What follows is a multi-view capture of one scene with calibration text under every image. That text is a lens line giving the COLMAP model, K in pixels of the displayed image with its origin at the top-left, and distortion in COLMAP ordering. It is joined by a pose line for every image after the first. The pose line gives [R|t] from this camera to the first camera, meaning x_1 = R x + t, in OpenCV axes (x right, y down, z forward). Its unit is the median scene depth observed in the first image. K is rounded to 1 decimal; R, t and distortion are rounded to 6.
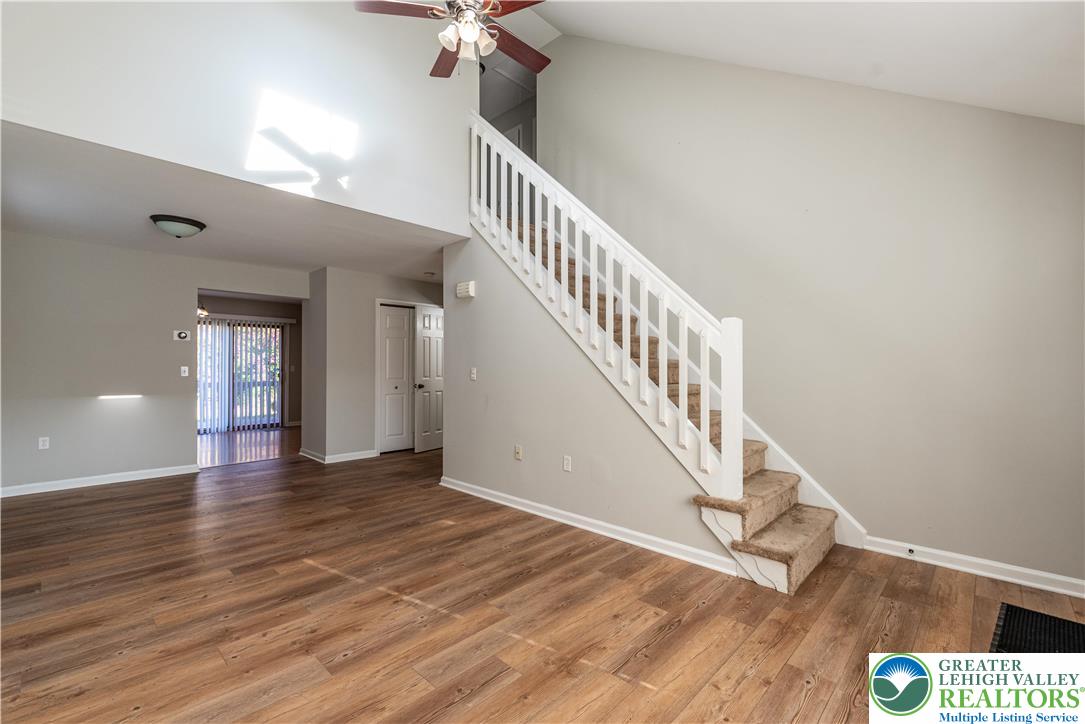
lens RADIAL K [[467.6, 0, 545.7], [0, 467.6, 363.0], [0, 0, 1]] dist [-0.004832, -0.000728]
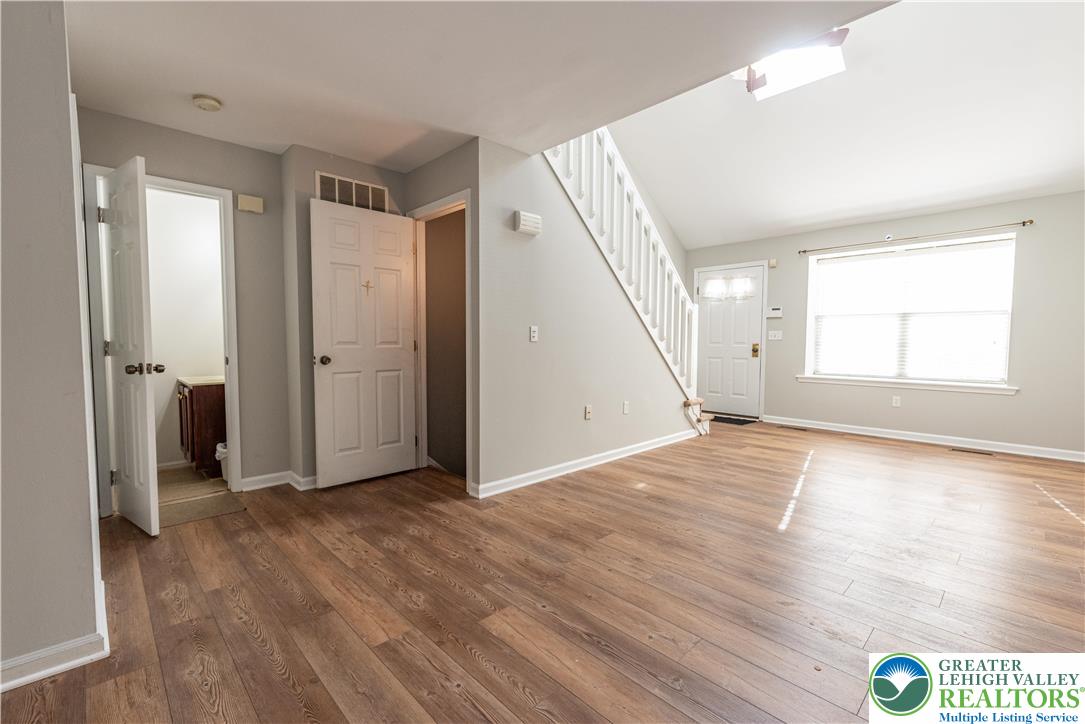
lens RADIAL K [[467.6, 0, 545.9], [0, 467.6, 364.0], [0, 0, 1]] dist [-0.004832, -0.000728]
pose [[0.041846, -0.055449, 0.997584, -1.262967], [-0.009712, 0.998389, 0.055901, 0.038829], [-0.999077, -0.012028, 0.041240, 1.252882]]
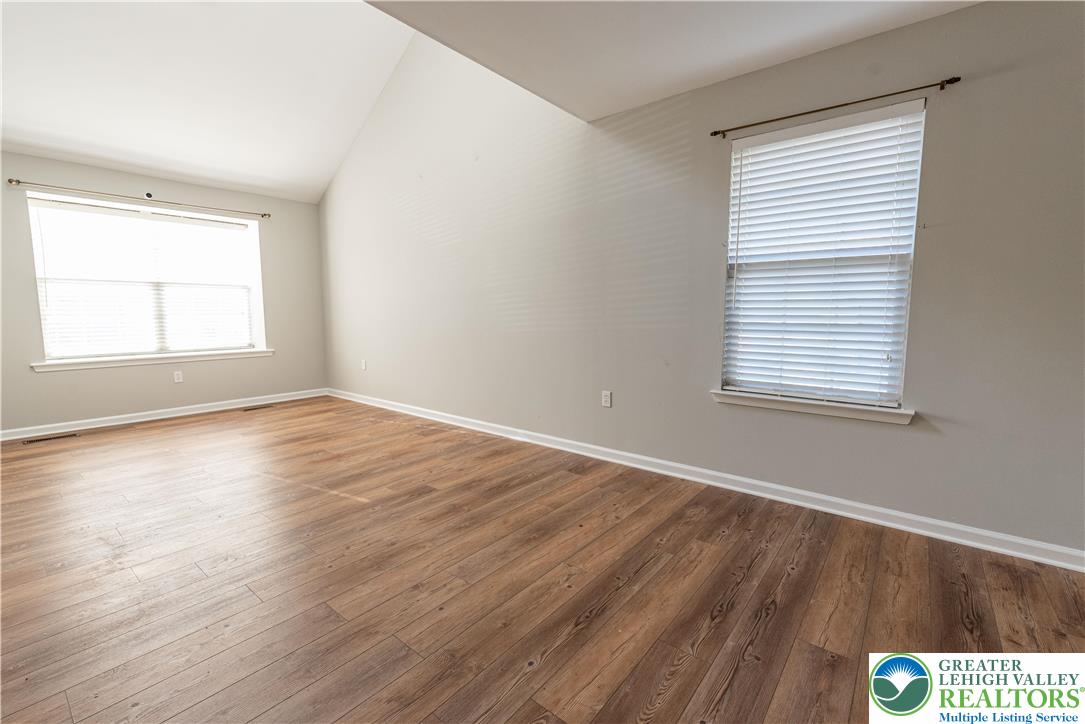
lens RADIAL K [[467.6, 0, 539.4], [0, 467.6, 360.1], [0, 0, 1]] dist [-0.004832, -0.000728]
pose [[-0.996949, 0.006015, -0.077825, -0.684752], [-0.001716, 0.995097, 0.098892, 0.039807], [0.078039, 0.098724, -0.992050, 1.683194]]
